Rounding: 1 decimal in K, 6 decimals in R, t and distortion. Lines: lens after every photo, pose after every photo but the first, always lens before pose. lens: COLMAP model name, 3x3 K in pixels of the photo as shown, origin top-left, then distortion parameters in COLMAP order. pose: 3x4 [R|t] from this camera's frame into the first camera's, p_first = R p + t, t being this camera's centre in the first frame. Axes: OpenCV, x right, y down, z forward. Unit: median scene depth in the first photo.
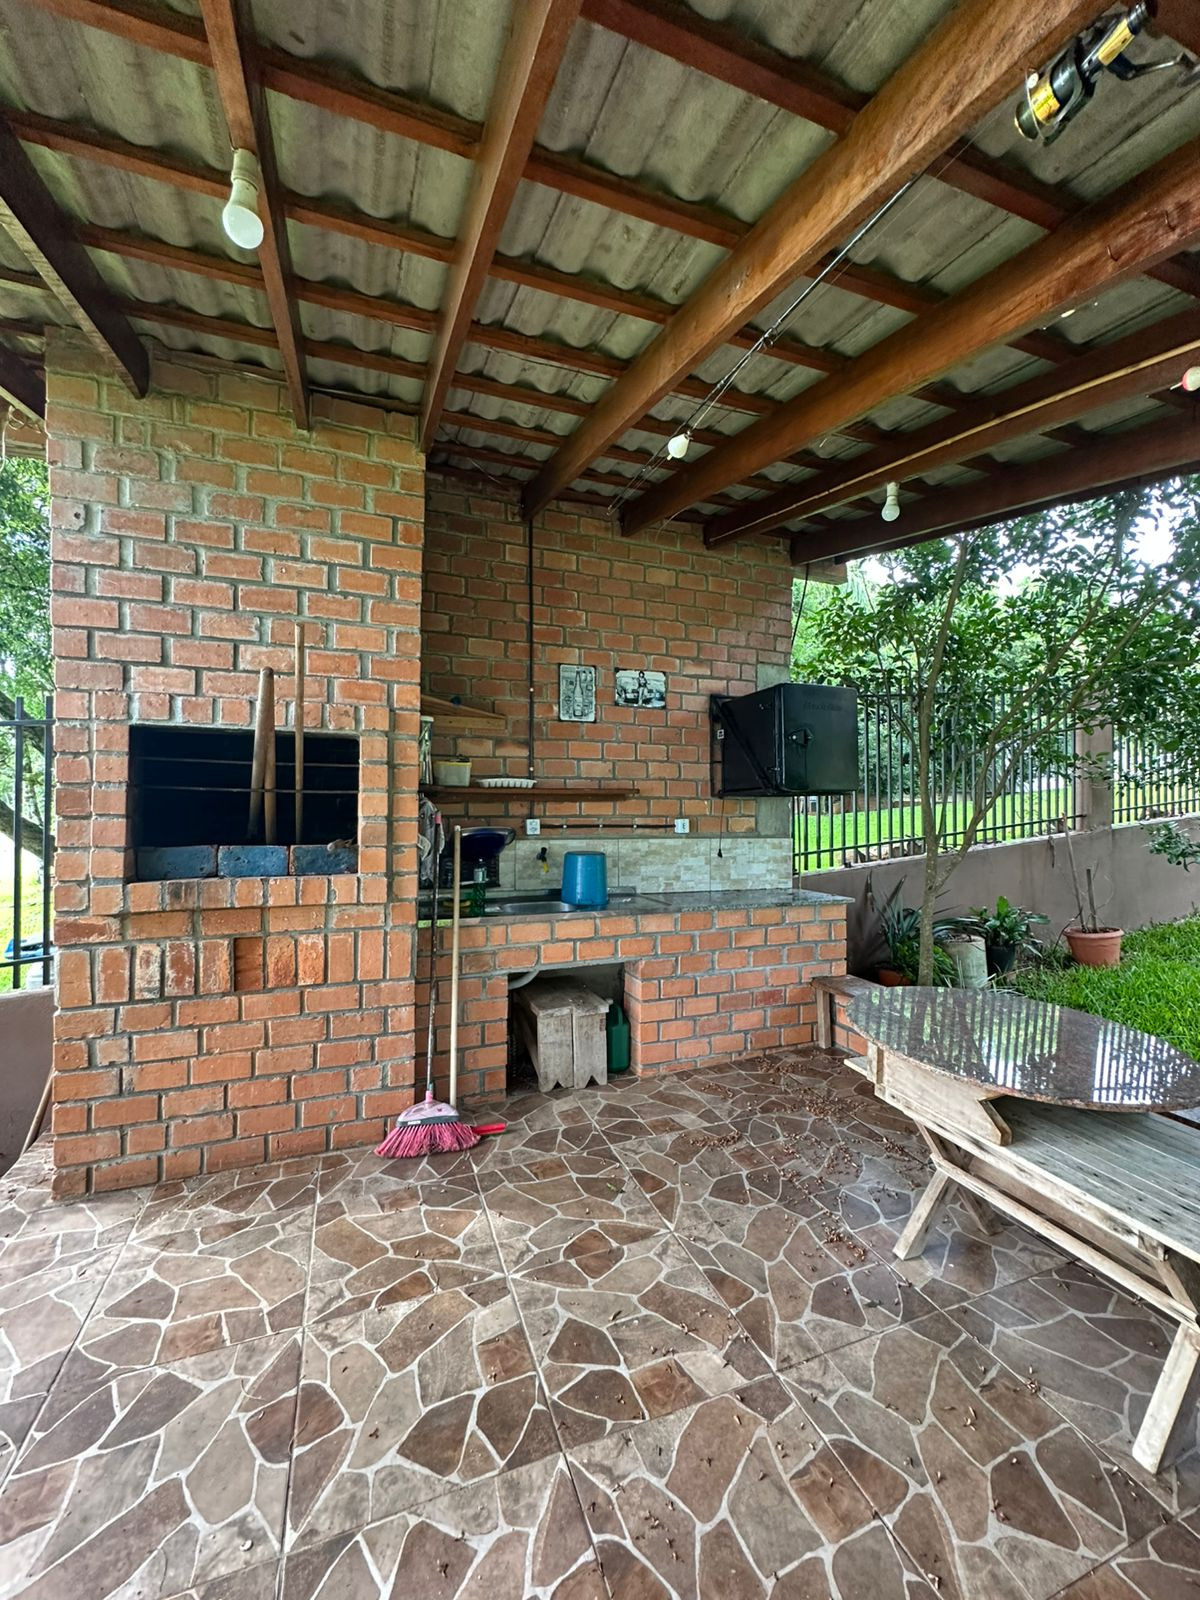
lens RADIAL K [[658.4, 0, 604.7], [0, 658.4, 805.0], [0, 0, 1]] dist [-0.005057, 0.000040]
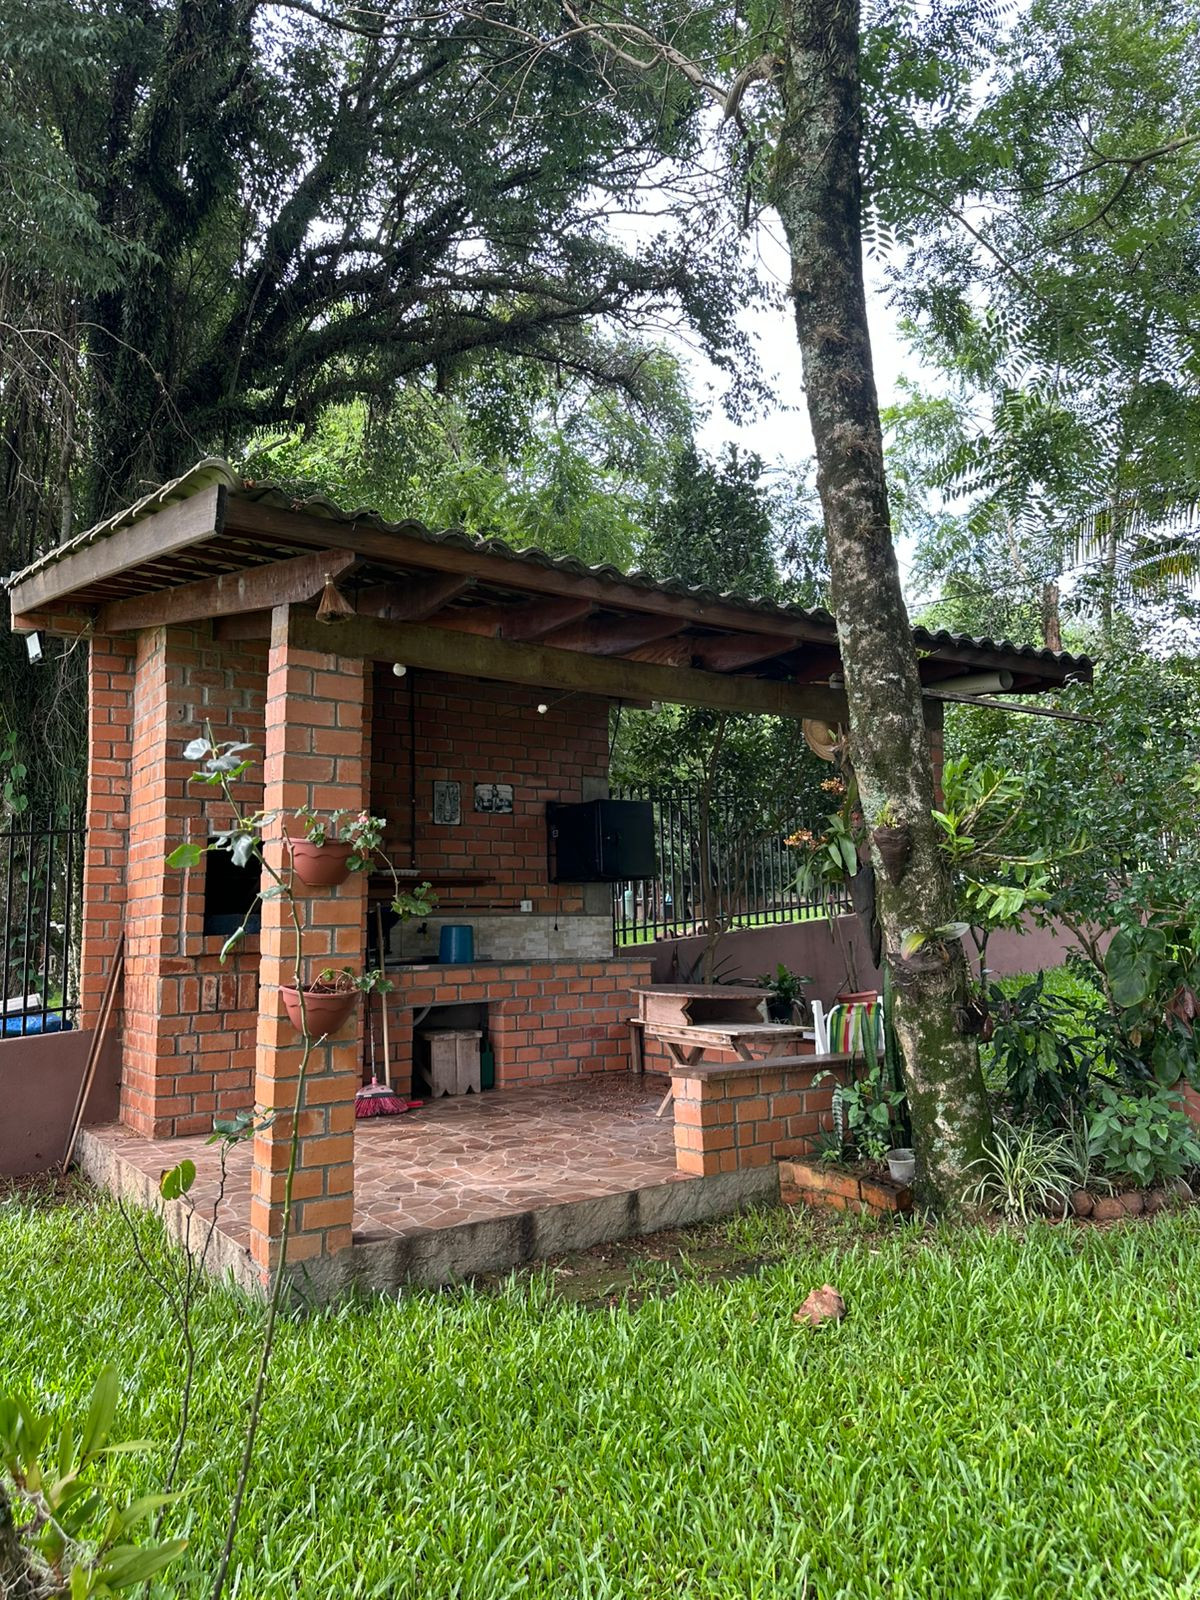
lens RADIAL K [[1111.1, 0, 607.5], [0, 1111.1, 802.7], [0, 0, 1]] dist [0.047389, -0.086194]
pose [[0.969509, 0.007604, 0.244940, -0.276205], [0.016794, 0.995107, -0.097367, 0.048151], [-0.244481, 0.098512, 0.964637, -1.203730]]
